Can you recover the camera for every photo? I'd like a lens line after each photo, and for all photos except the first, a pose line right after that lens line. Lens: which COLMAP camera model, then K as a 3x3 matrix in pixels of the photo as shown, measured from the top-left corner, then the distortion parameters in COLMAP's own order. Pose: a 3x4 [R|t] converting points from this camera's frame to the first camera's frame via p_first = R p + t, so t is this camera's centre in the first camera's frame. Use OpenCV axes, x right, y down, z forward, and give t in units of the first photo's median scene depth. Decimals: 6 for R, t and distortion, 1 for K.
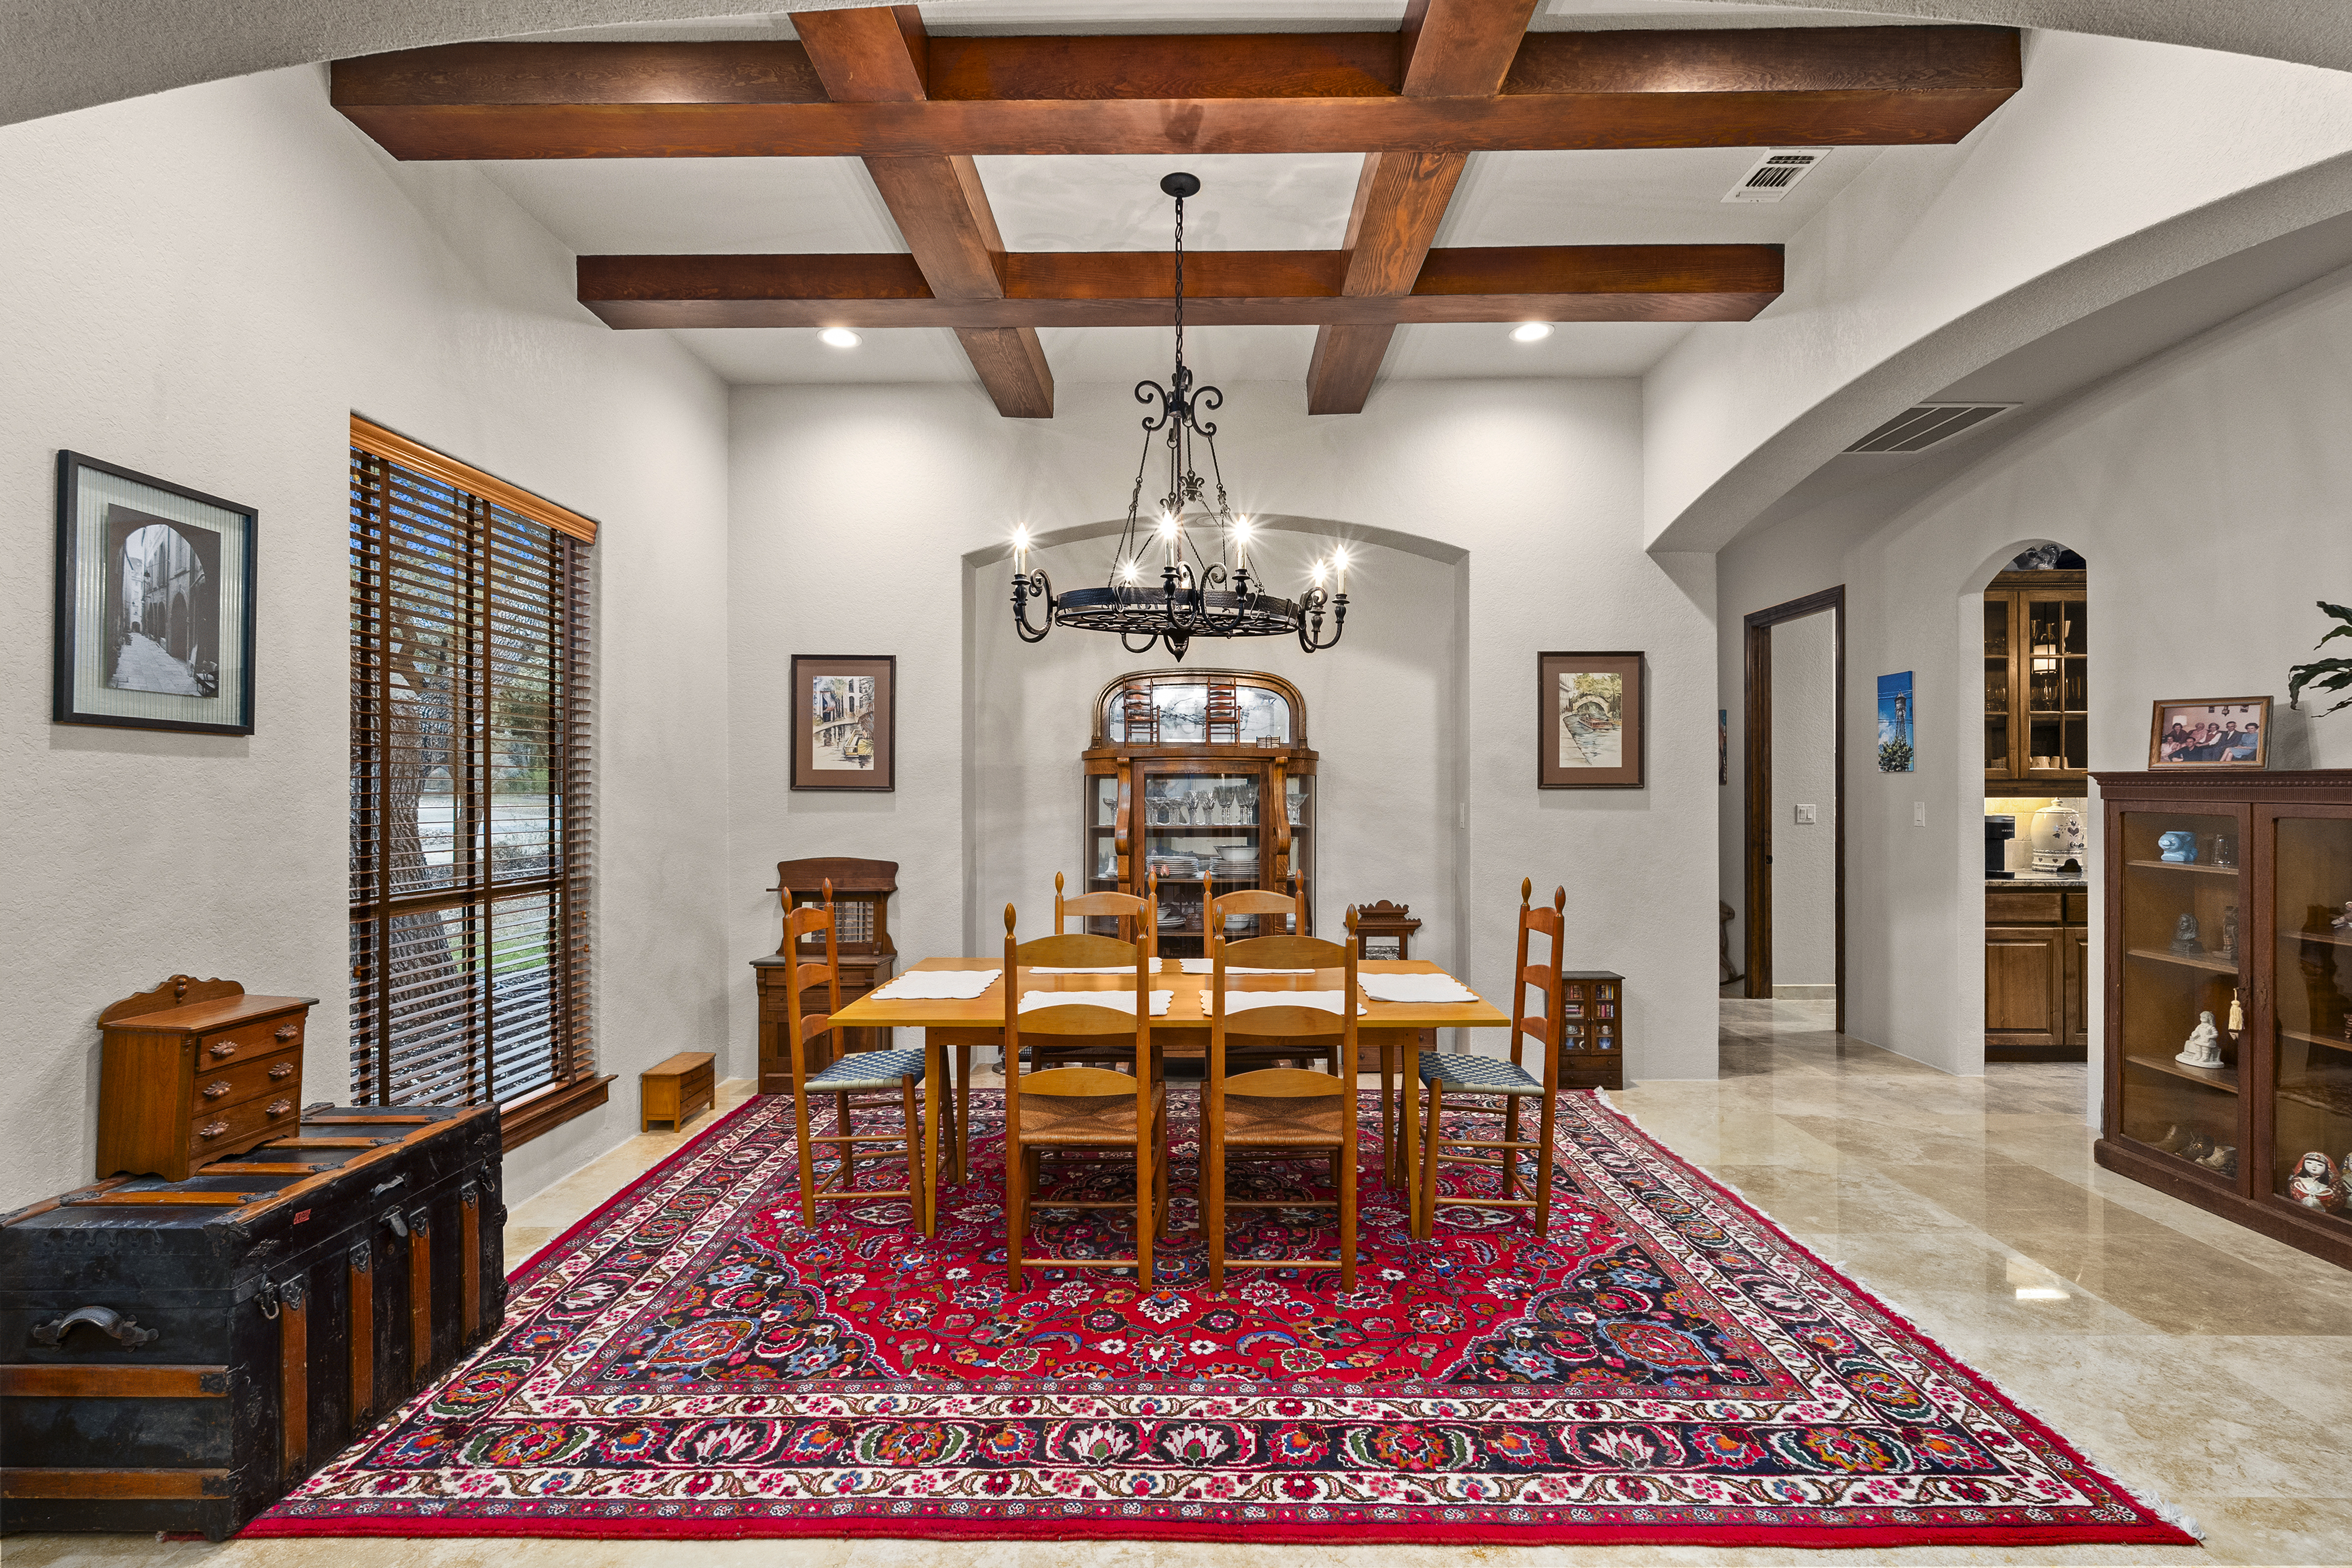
lens RADIAL K [[1072.3, 0, 1181.1], [0, 1072.3, 781.7], [0, 0, 1]] dist [-0.002497, -0.000716]
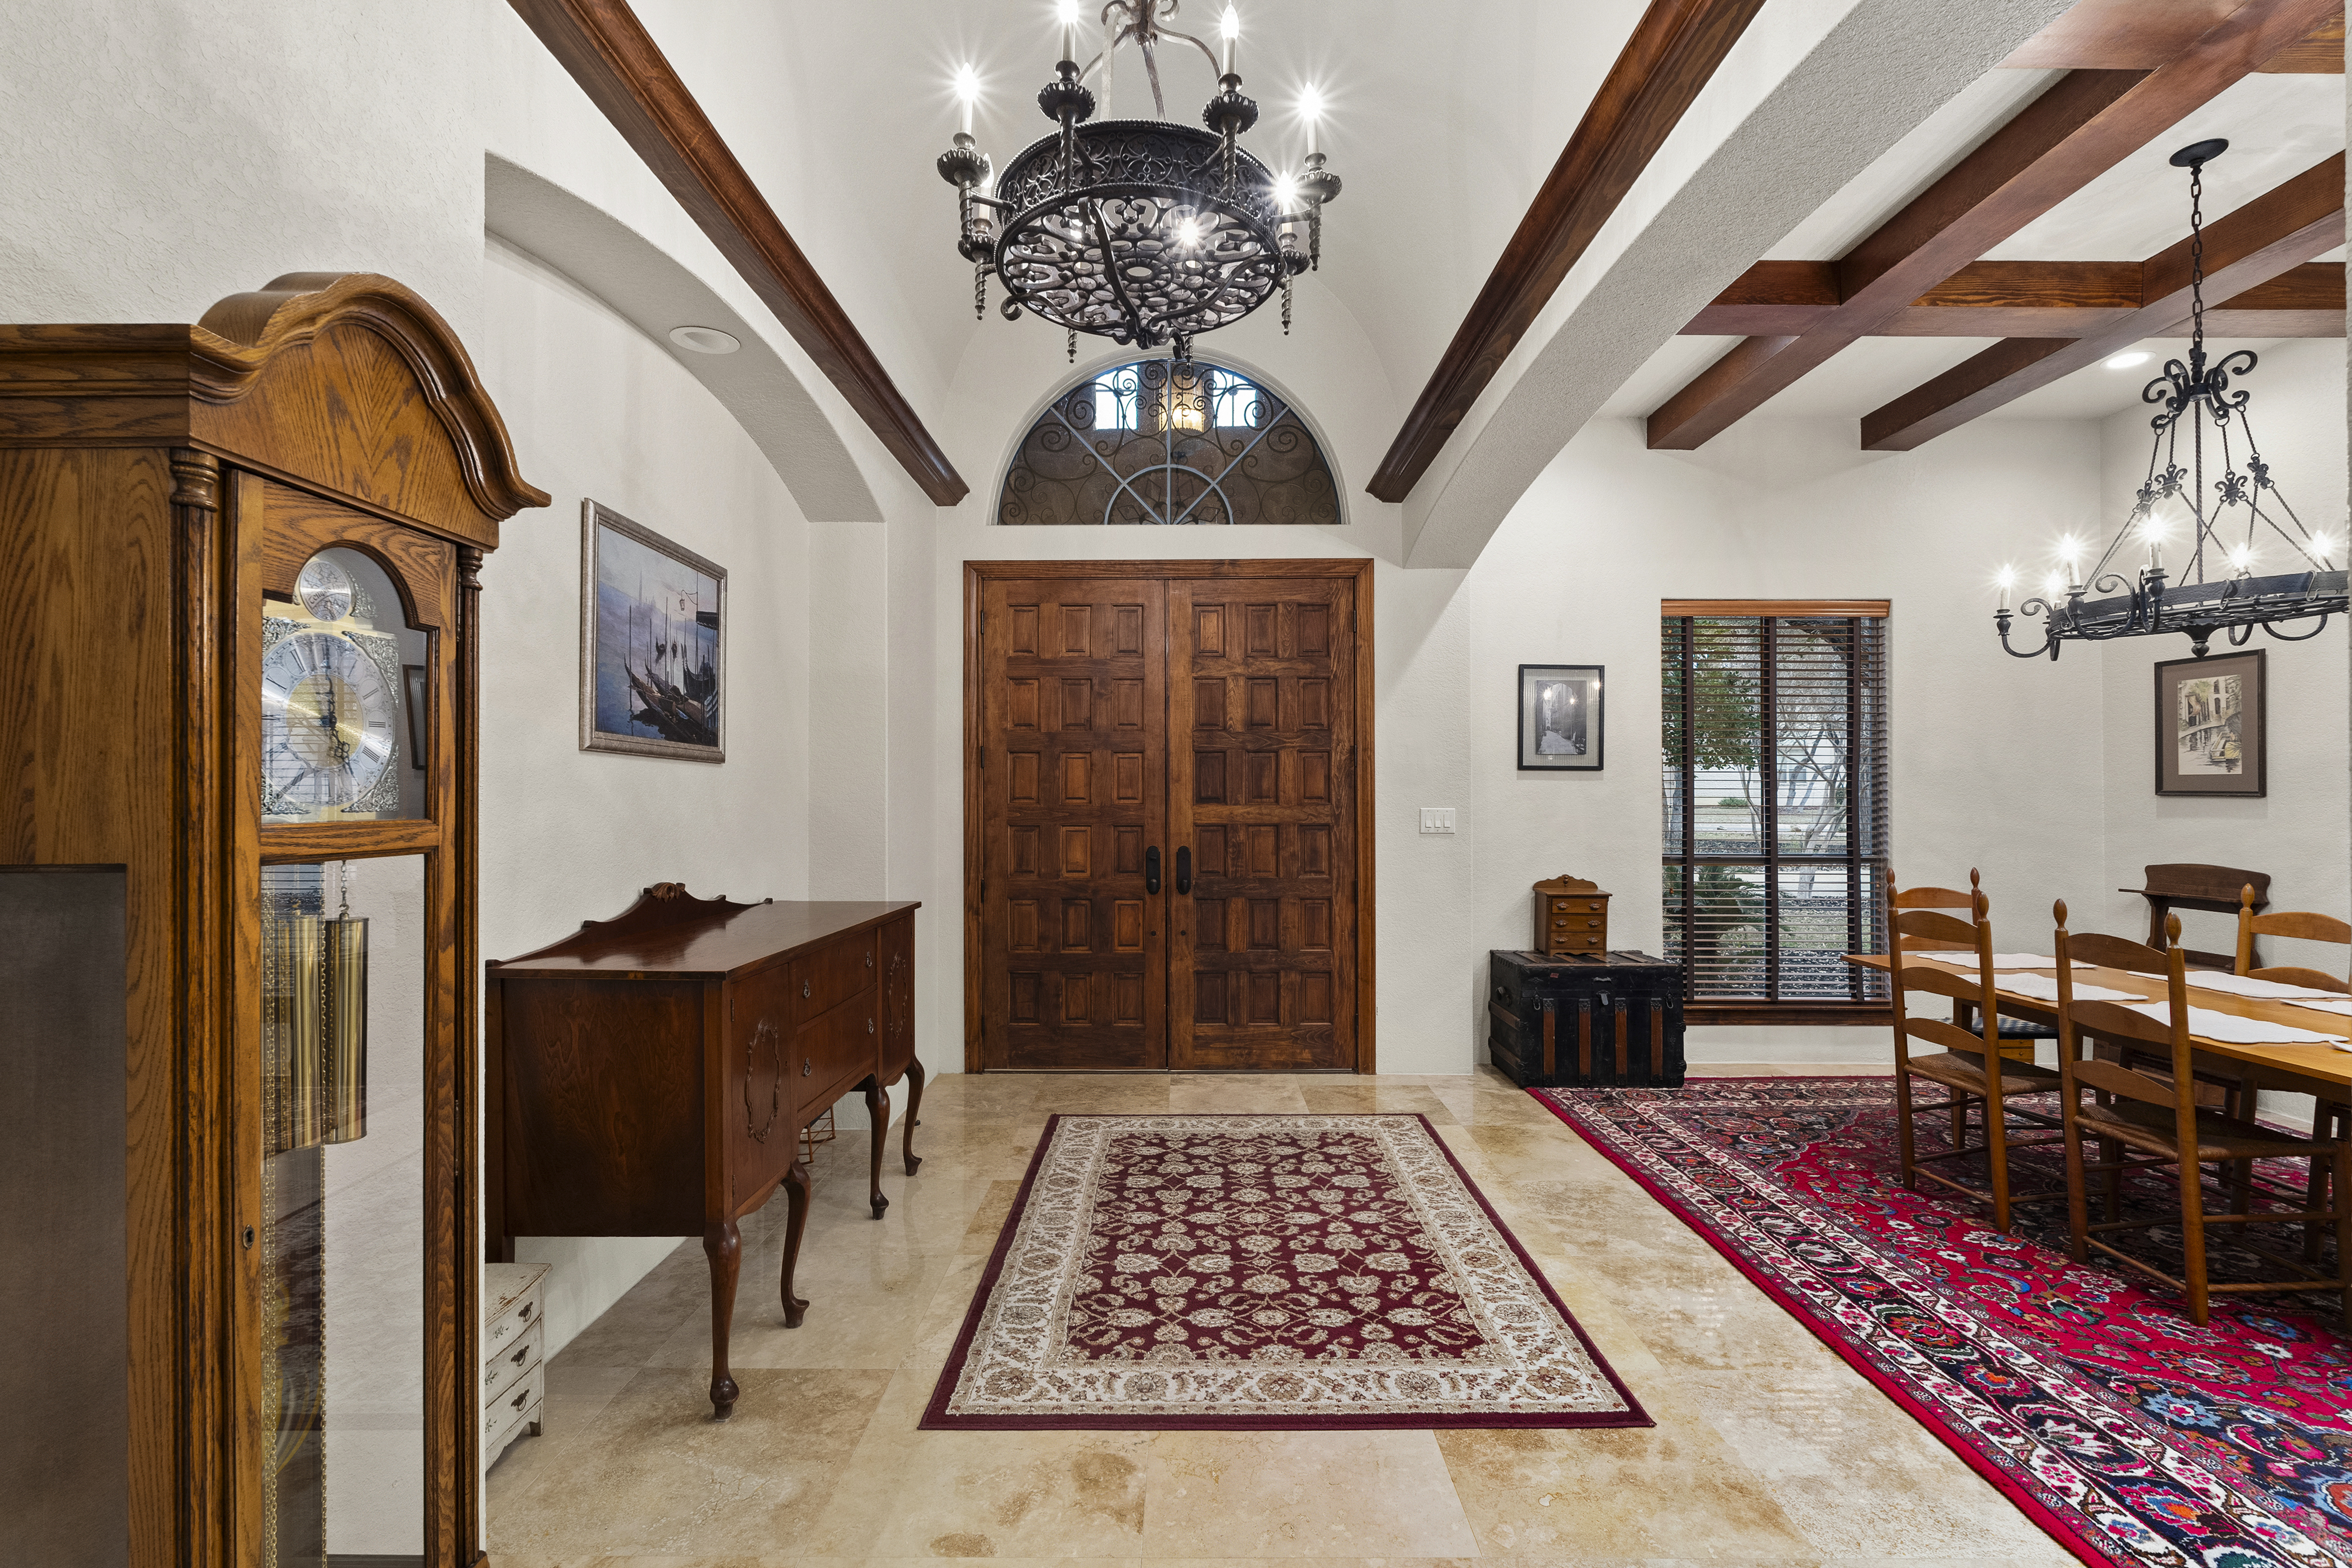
lens RADIAL K [[1027.7, 0, 1187.7], [0, 1027.7, 793.6], [0, 0, 1]] dist [-0.001642, -0.000013]
pose [[0.017904, -0.001908, -0.999838, 1.278670], [0.007851, 0.999968, -0.001767, 0.001504], [0.999809, -0.007818, 0.017919, 0.132020]]
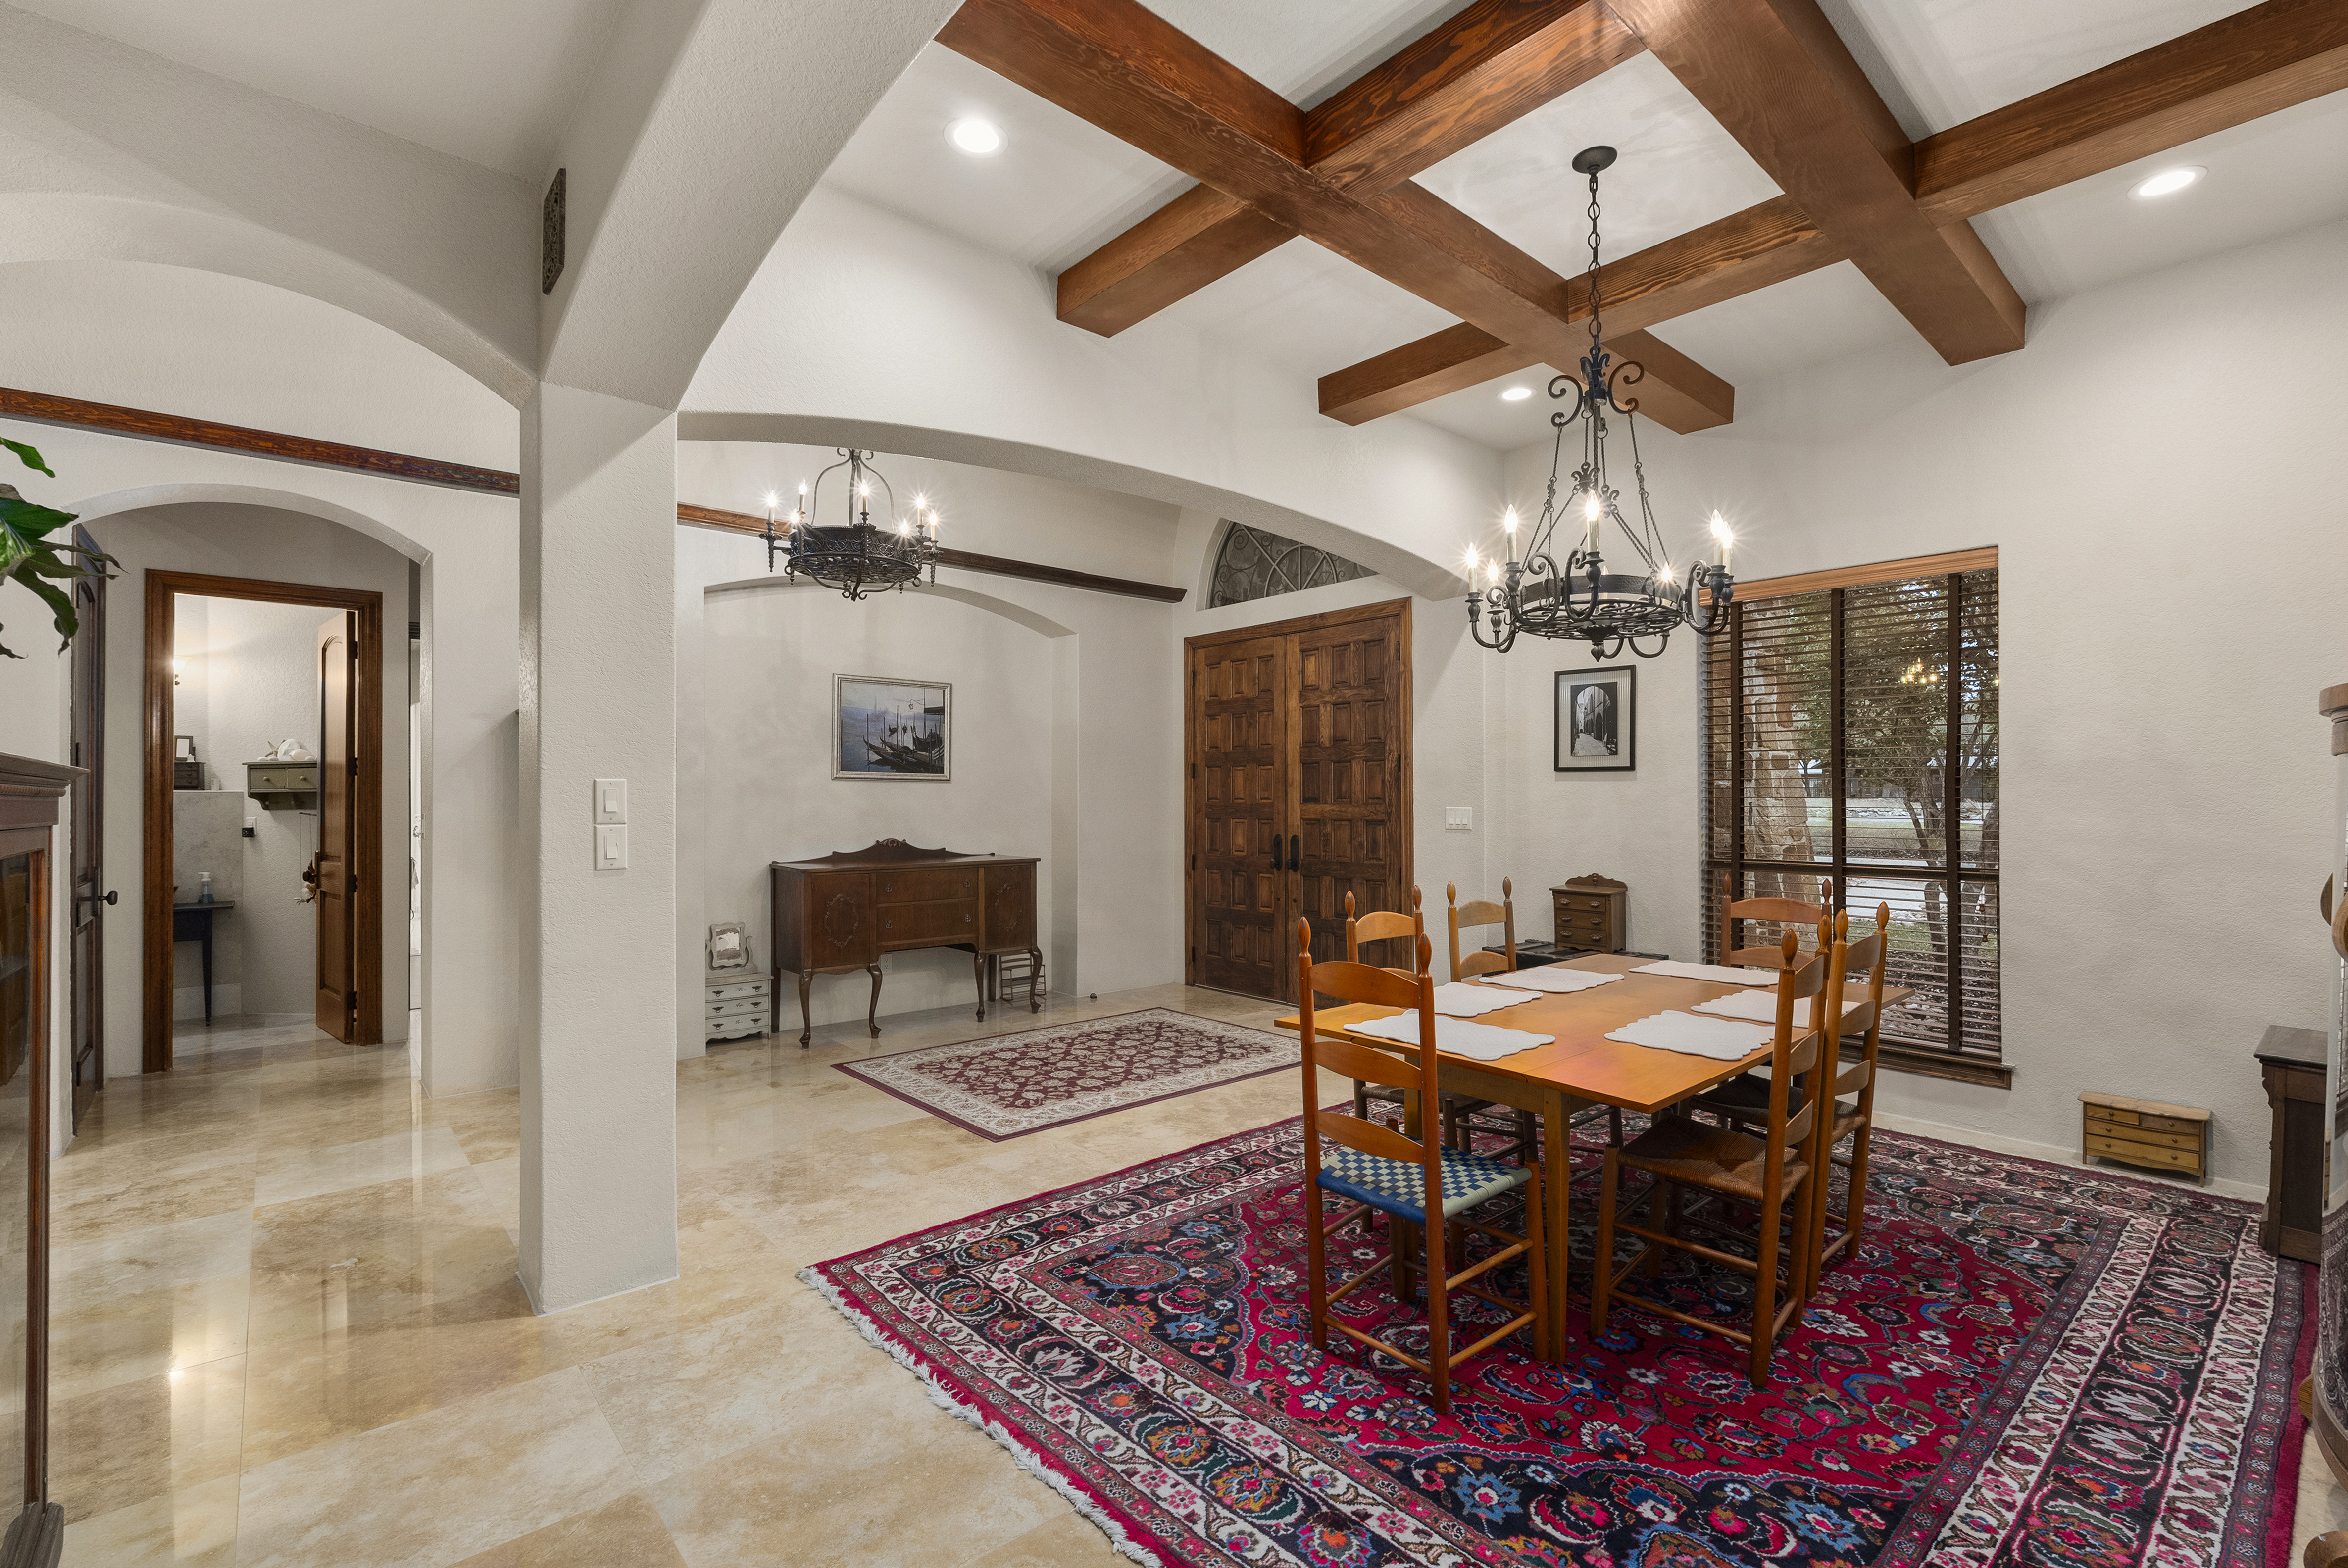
lens RADIAL K [[1037.2, 0, 1192.4], [0, 1037.2, 790.2], [0, 0, 1]] dist [-0.002952, -0.000233]
pose [[-0.735540, -0.001972, -0.677478, 1.280729], [0.008105, 0.999899, -0.011711, 0.014362], [0.677433, -0.014105, -0.735450, 2.069872]]
